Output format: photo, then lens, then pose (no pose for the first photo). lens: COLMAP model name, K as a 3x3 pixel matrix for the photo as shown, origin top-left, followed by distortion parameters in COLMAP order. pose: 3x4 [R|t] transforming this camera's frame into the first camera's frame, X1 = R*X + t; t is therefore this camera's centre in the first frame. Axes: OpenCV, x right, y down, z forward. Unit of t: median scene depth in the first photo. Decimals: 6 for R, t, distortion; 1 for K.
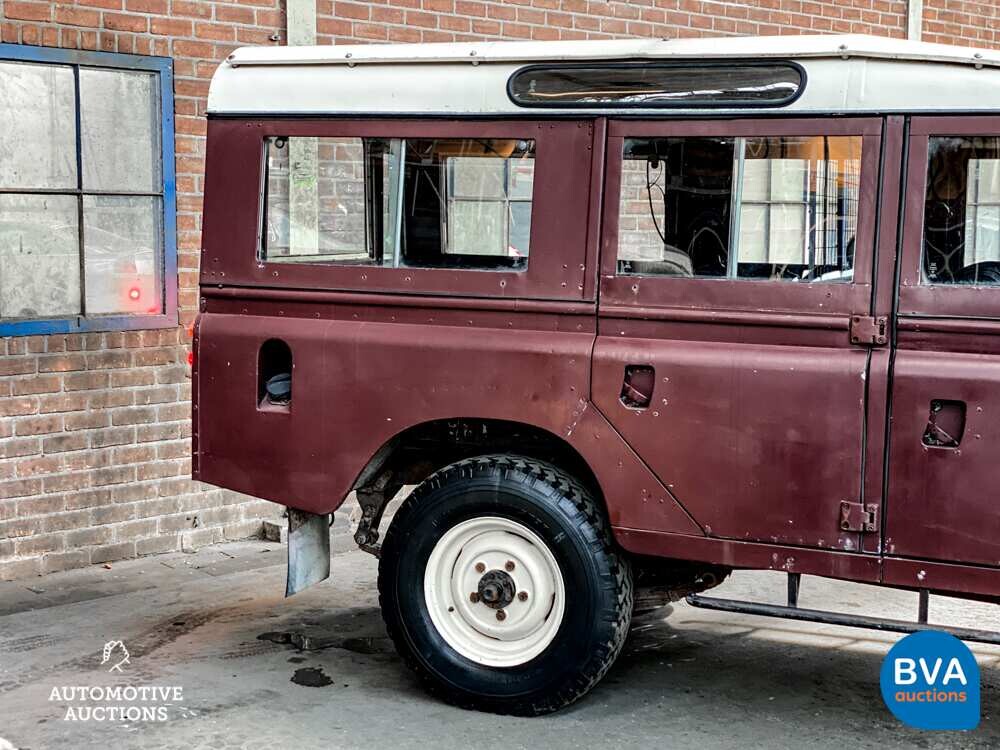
lens RADIAL K [[1491.5, 0, 508.5], [0, 1491.5, 350.5], [0, 0, 1]] dist [0.109960, 0.000000]
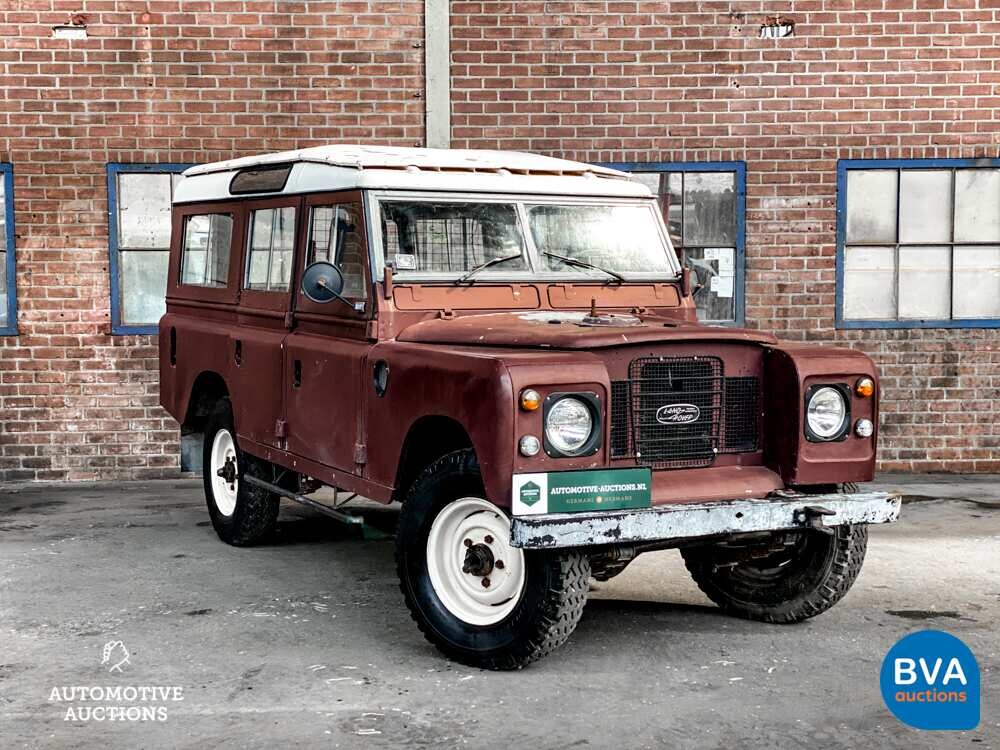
lens RADIAL K [[1491.5, 0, 498.8], [0, 1491.5, 362.4], [0, 0, 1]] dist [0.109960, 0.000000]
pose [[0.753276, 0.030154, -0.657013, 0.901864], [-0.049511, 0.998714, -0.010930, 0.023761], [0.655838, 0.040762, 0.753800, -0.073981]]
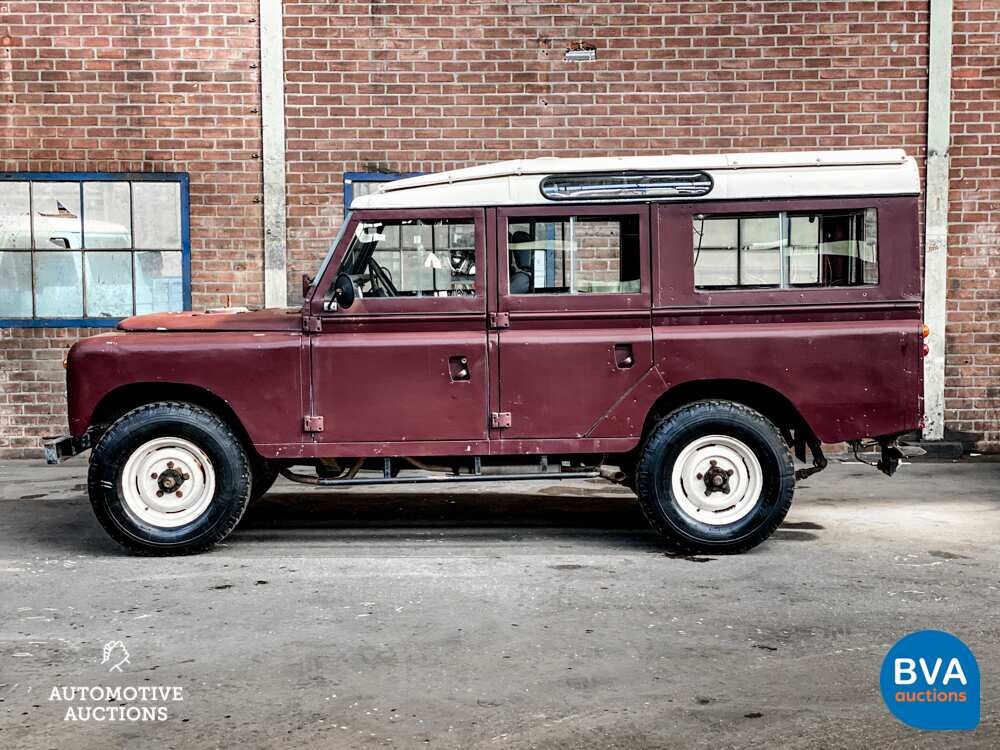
lens RADIAL K [[1491.5, 0, 514.0], [0, 1491.5, 358.8], [0, 0, 1]] dist [0.109960, 0.000000]
pose [[0.748465, 0.034560, -0.662273, 1.170016], [-0.051520, 0.998653, -0.006111, 0.012902], [0.661170, 0.038694, 0.749238, -0.050215]]
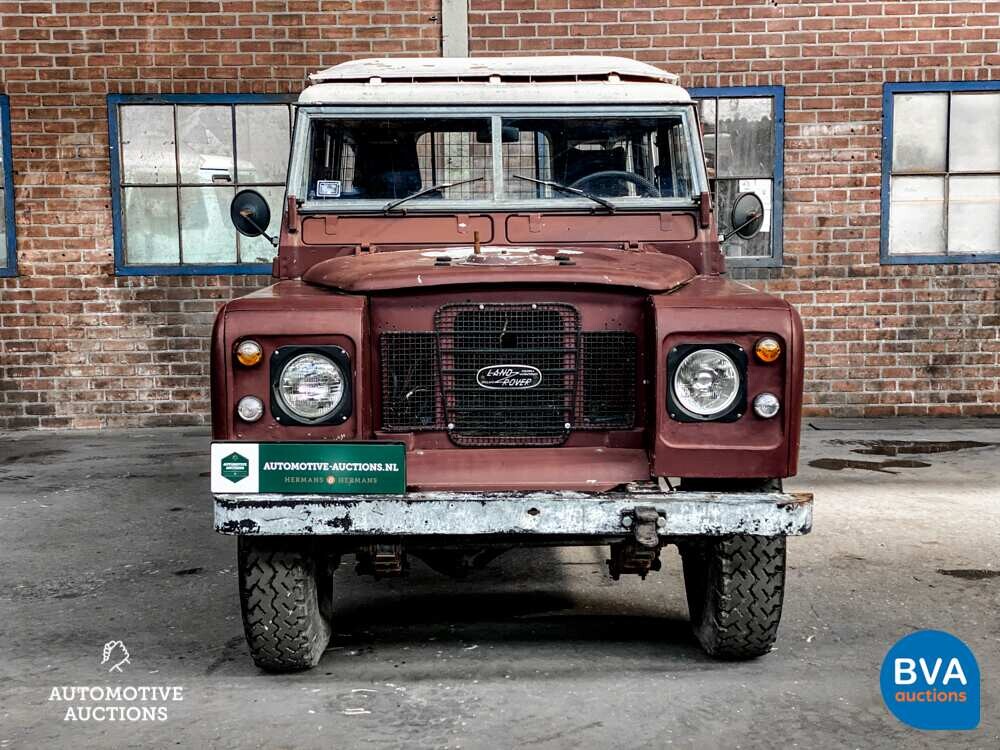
lens RADIAL K [[1491.5, 0, 495.3], [0, 1491.5, 357.5], [0, 0, 1]] dist [0.109960, 0.000000]
pose [[0.735130, 0.049092, -0.676146, 0.861251], [-0.043989, 0.998727, 0.024687, 0.025605], [0.676497, 0.011595, 0.736354, -0.005175]]
